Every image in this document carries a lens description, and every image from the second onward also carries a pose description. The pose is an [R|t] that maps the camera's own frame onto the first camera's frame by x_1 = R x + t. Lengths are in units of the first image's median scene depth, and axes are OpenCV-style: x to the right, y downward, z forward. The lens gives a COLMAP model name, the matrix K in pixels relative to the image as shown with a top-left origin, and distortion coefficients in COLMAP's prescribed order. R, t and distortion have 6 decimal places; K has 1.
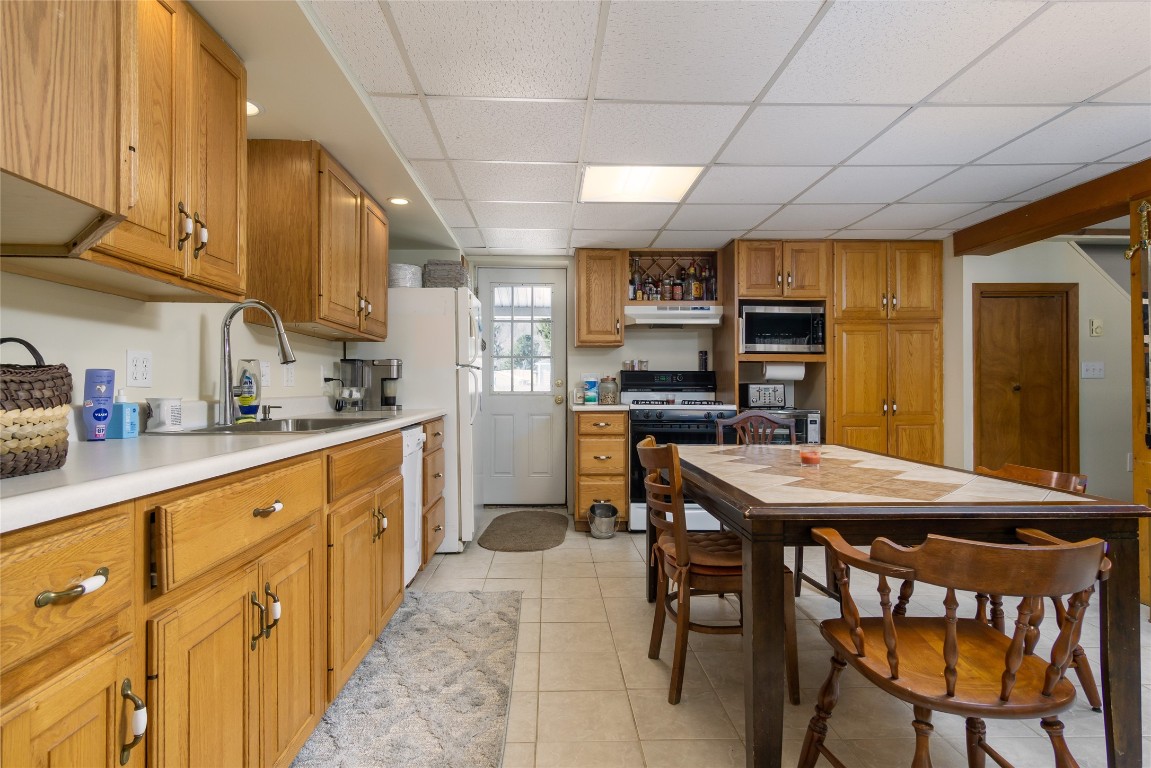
lens RADIAL K [[609.1, 0, 575.5], [0, 609.1, 384.0], [0, 0, 1]] dist [0.000910, 0.000035]
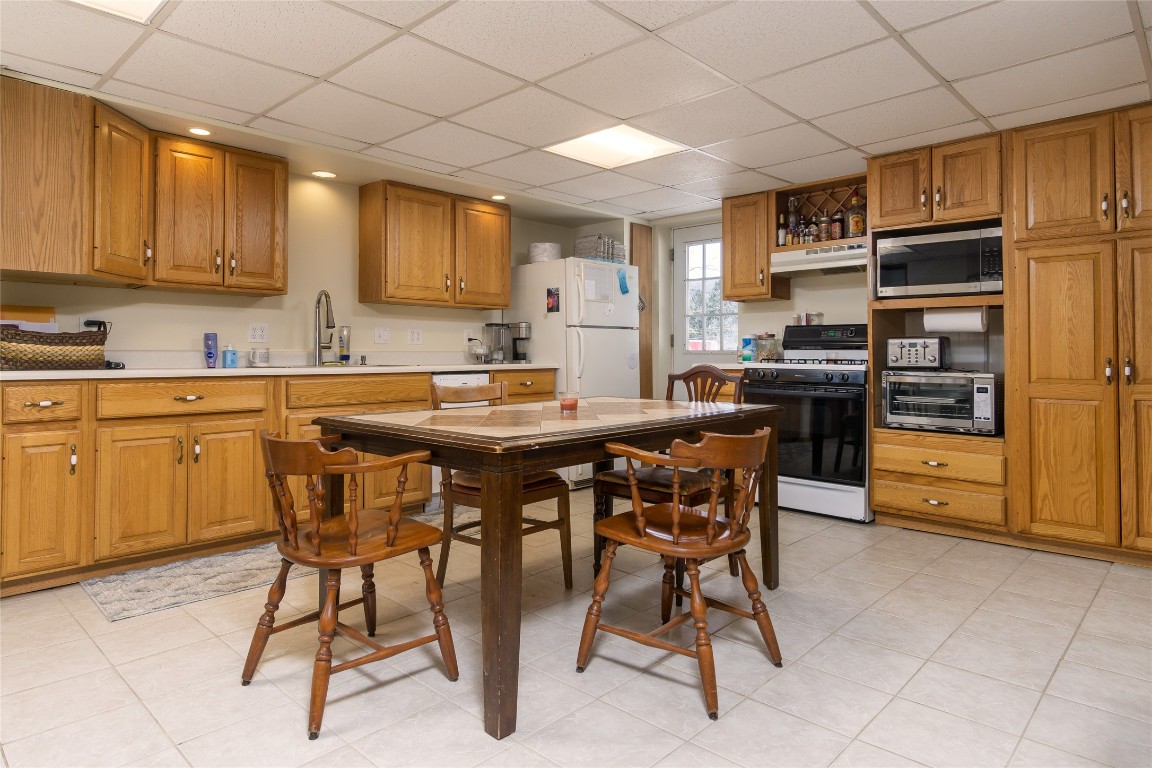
lens RADIAL K [[684.9, 0, 574.7], [0, 684.9, 341.5], [0, 0, 1]] dist [0.003875, -0.000044]
pose [[0.695937, -0.013464, -0.717977, 0.634986], [0.003990, 0.999881, -0.014882, 0.015591], [0.718092, 0.007492, 0.695908, 0.096769]]
